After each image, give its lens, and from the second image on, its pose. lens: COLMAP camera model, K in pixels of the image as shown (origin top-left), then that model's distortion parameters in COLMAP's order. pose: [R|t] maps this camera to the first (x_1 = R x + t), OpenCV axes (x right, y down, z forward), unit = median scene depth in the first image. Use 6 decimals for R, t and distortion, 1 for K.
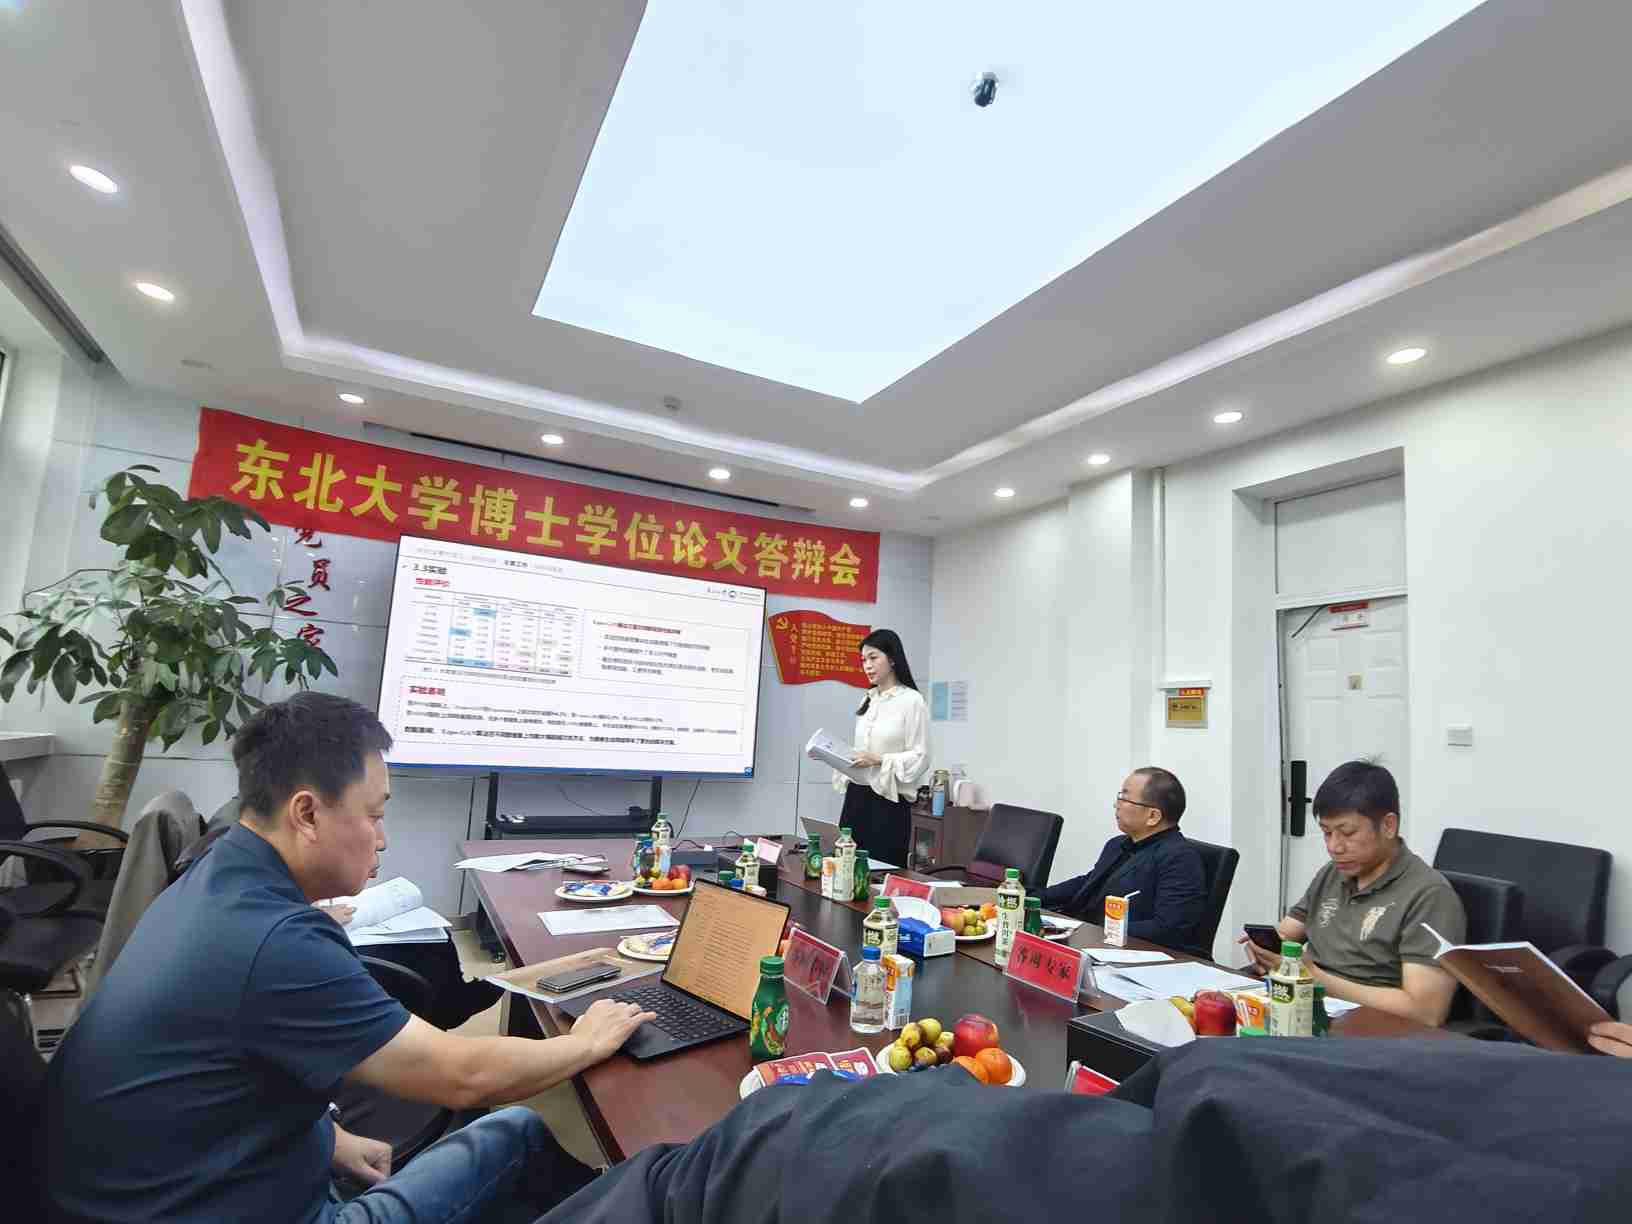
lens RADIAL K [[816.9, 0, 846.3], [0, 816.9, 622.5], [0, 0, 1]] dist [0.027542, -0.006684]
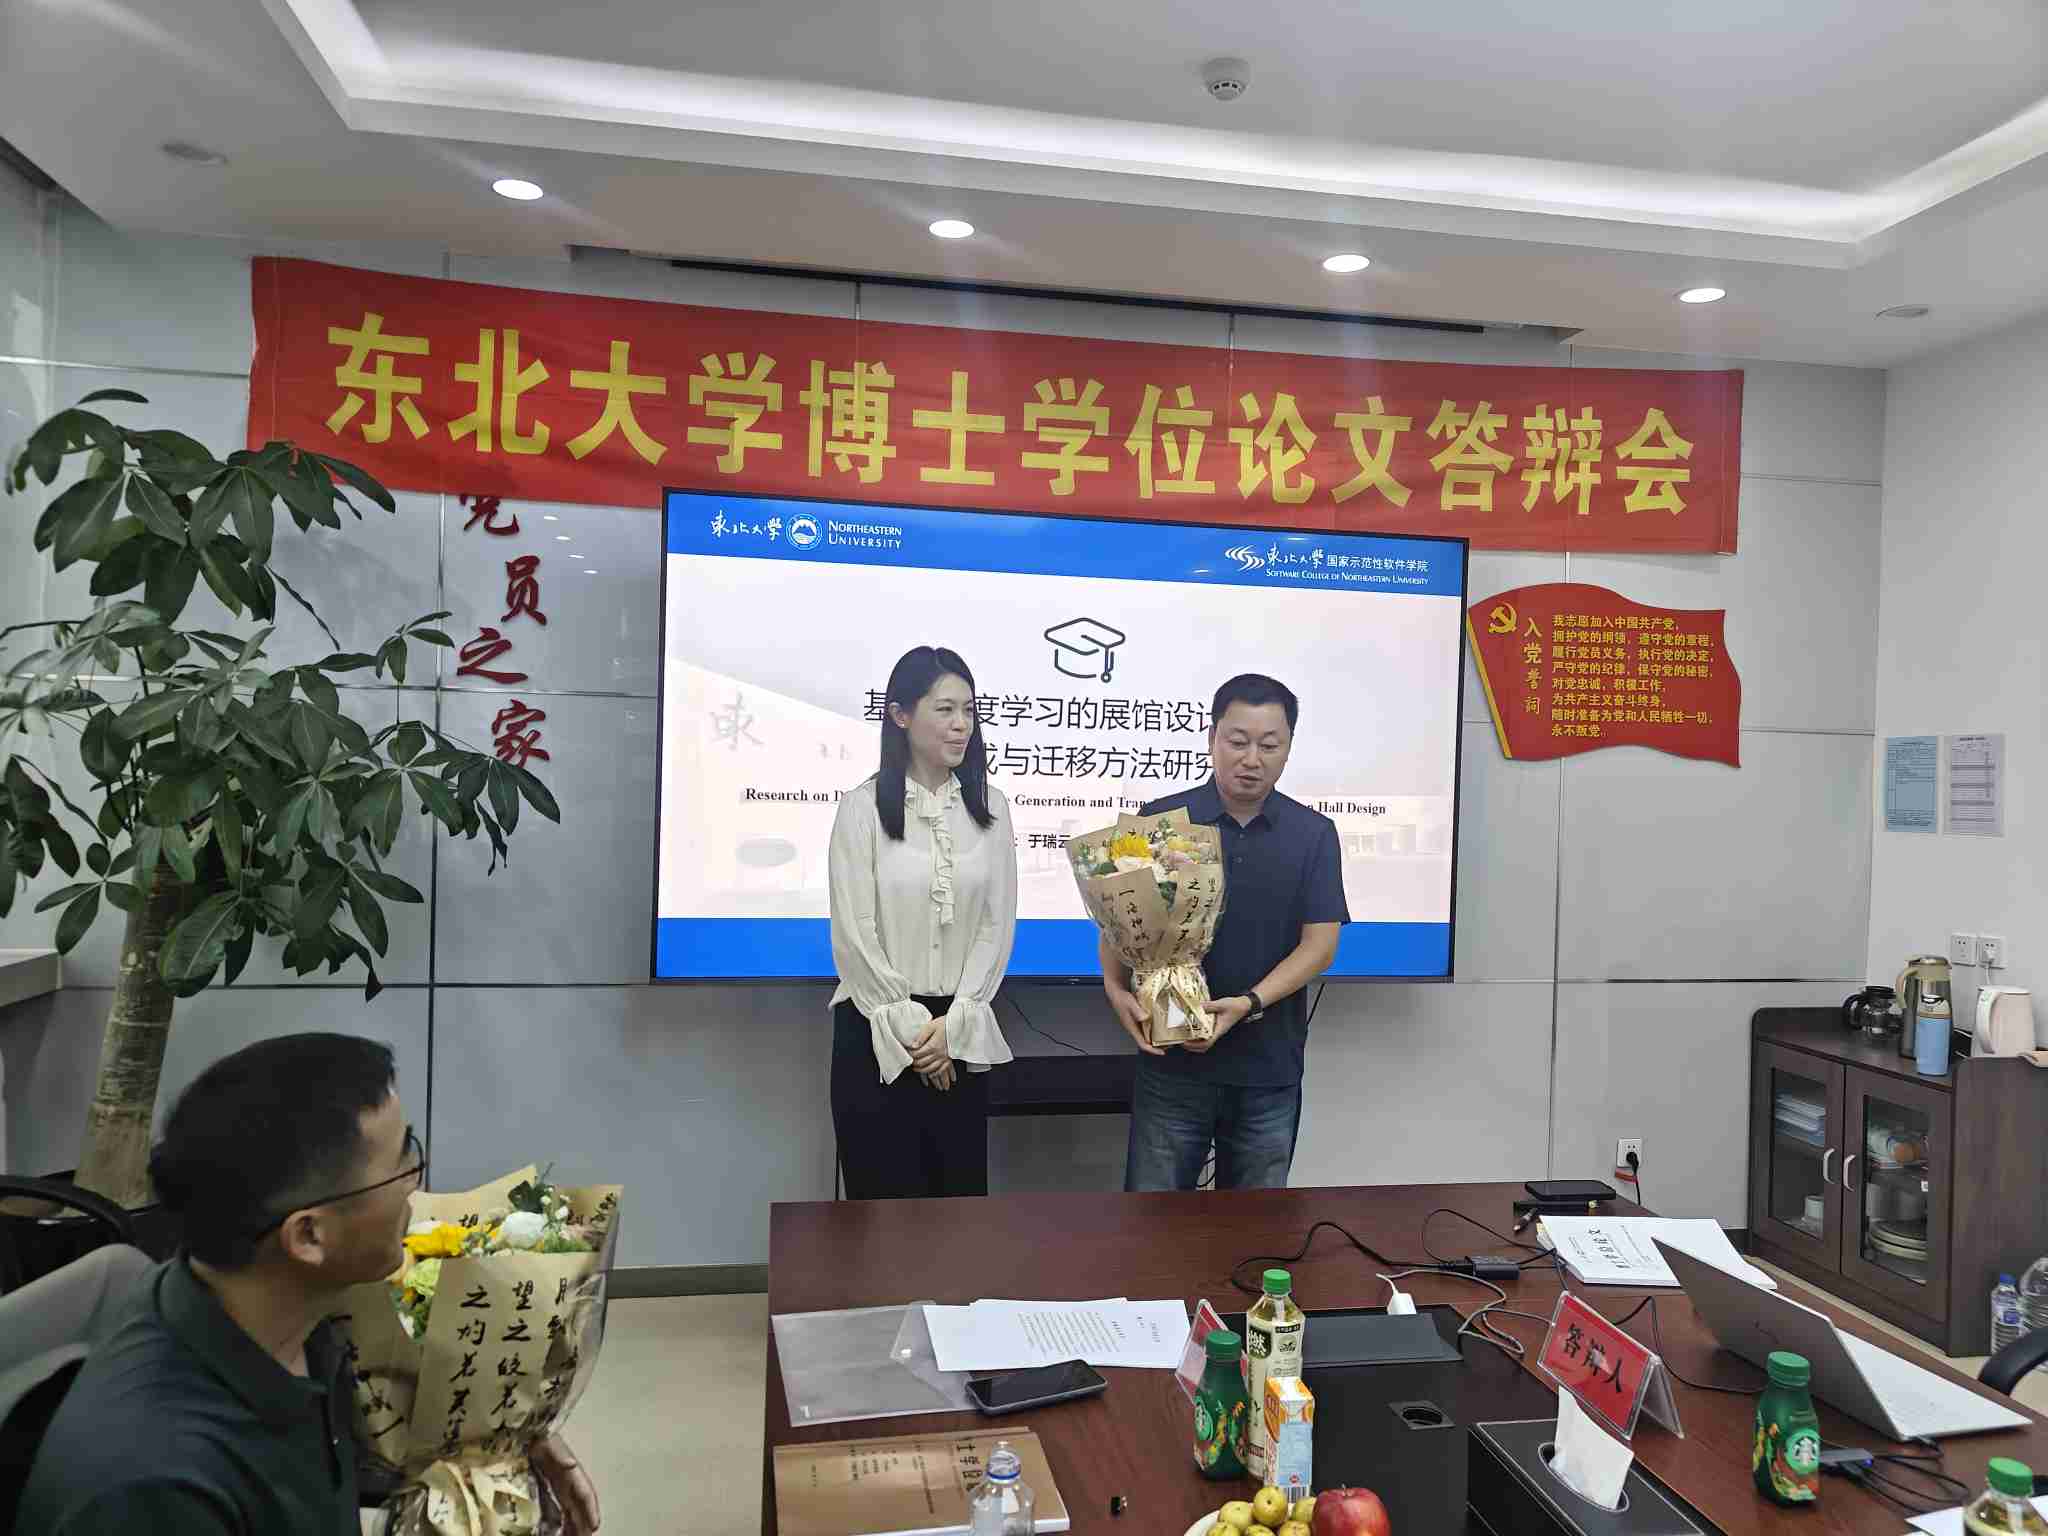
lens RADIAL K [[1482.8, 0, 1031.9], [0, 1482.8, 764.2], [0, 0, 1]] dist [0.016844, -0.006251]
pose [[0.943458, -0.026933, -0.330398, -0.066371], [0.065494, 0.992192, 0.106140, -0.025513], [0.324959, -0.121777, 0.937855, 0.236409]]
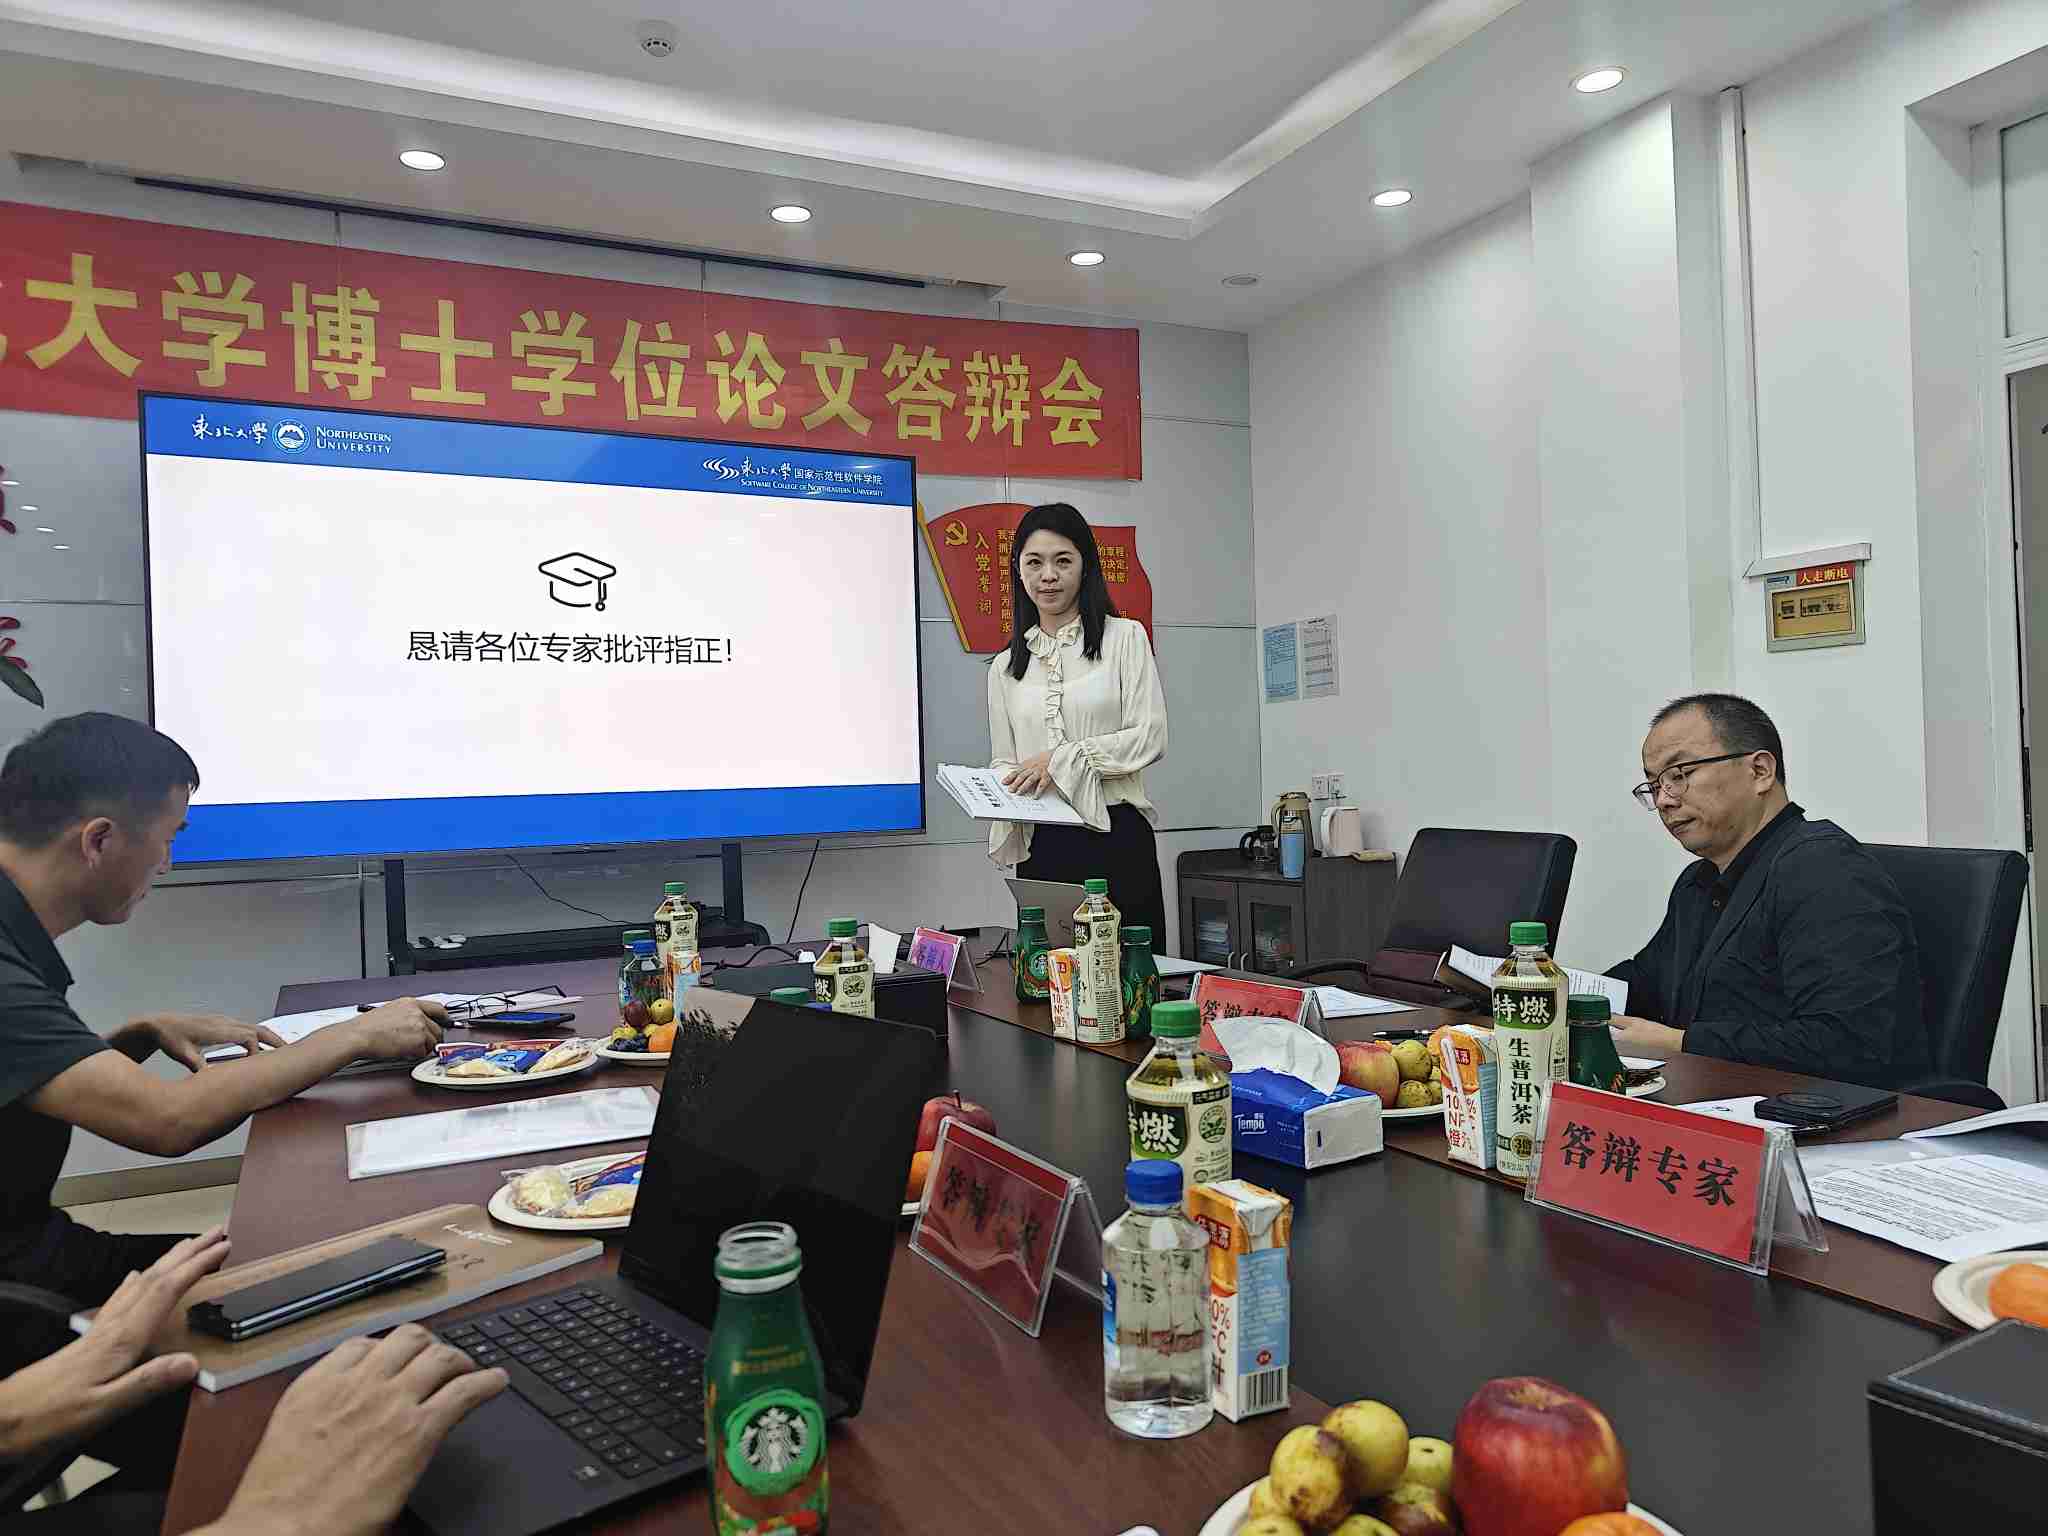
lens RADIAL K [[1482.8, 0, 1049.7], [0, 1482.8, 763.0], [0, 0, 1]] dist [0.016844, -0.006251]
pose [[0.995425, -0.084477, -0.044637, 0.007627], [0.089305, 0.988703, 0.120375, 0.043032], [0.033964, -0.123810, 0.991724, 0.113072]]
